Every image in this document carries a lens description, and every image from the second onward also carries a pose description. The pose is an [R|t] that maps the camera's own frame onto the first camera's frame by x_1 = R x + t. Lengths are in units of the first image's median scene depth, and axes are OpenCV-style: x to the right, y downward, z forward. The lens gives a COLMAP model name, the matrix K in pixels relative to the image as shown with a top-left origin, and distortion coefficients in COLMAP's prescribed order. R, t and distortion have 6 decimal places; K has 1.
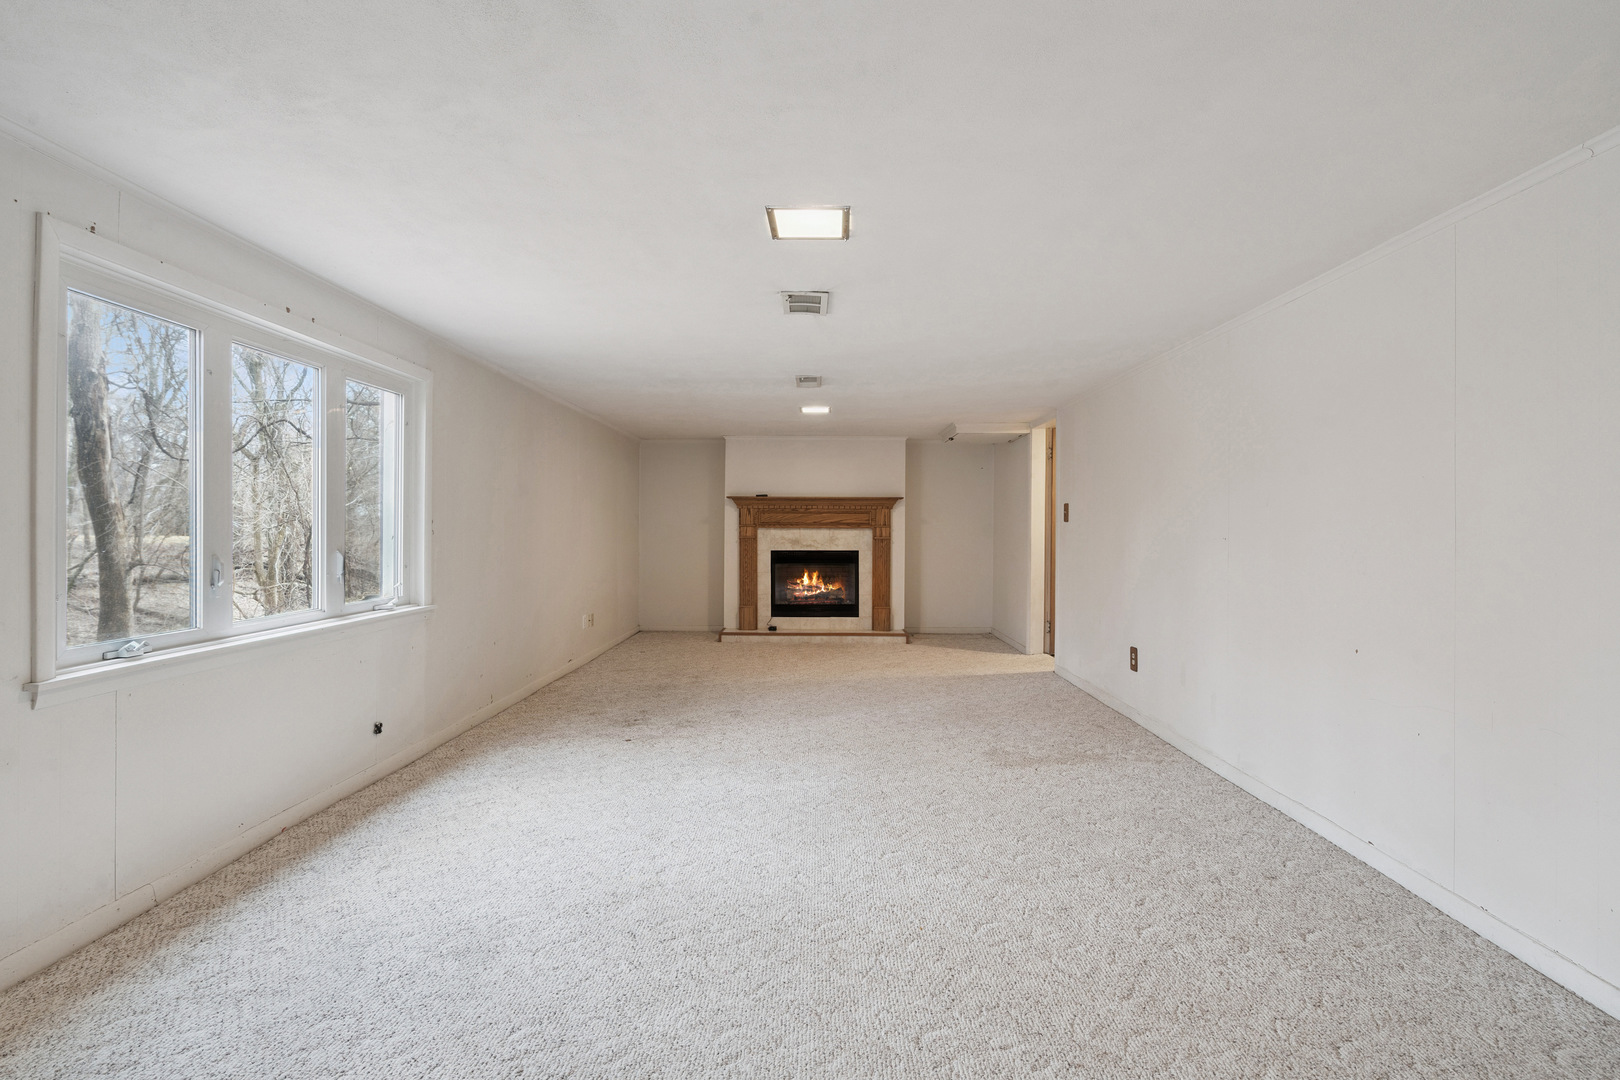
lens RADIAL K [[728.8, 0, 811.9], [0, 728.8, 532.0], [0, 0, 1]] dist [0.001114, 0.000152]
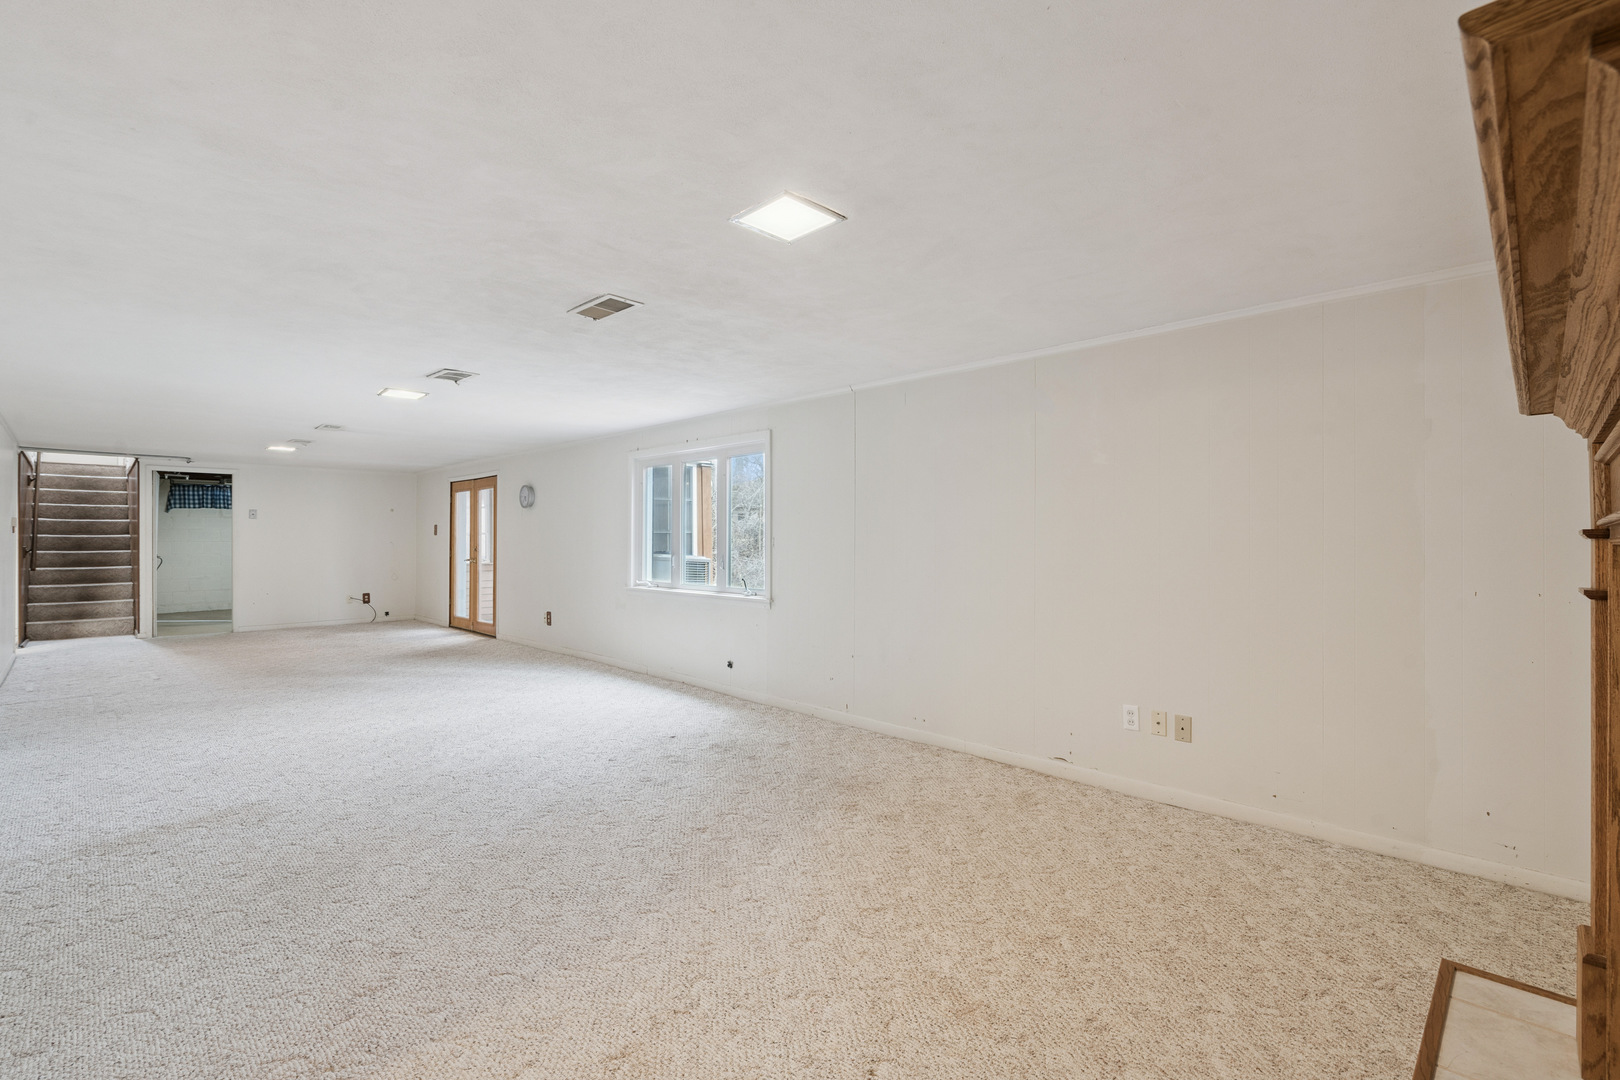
lens RADIAL K [[728.8, 0, 813.2], [0, 728.8, 544.1], [0, 0, 1]] dist [0.001114, 0.000152]
pose [[-0.692486, -0.008685, -0.721379, 0.473595], [-0.011890, 0.999929, -0.000624, -0.005840], [0.721334, 0.008145, -0.692540, 2.283202]]
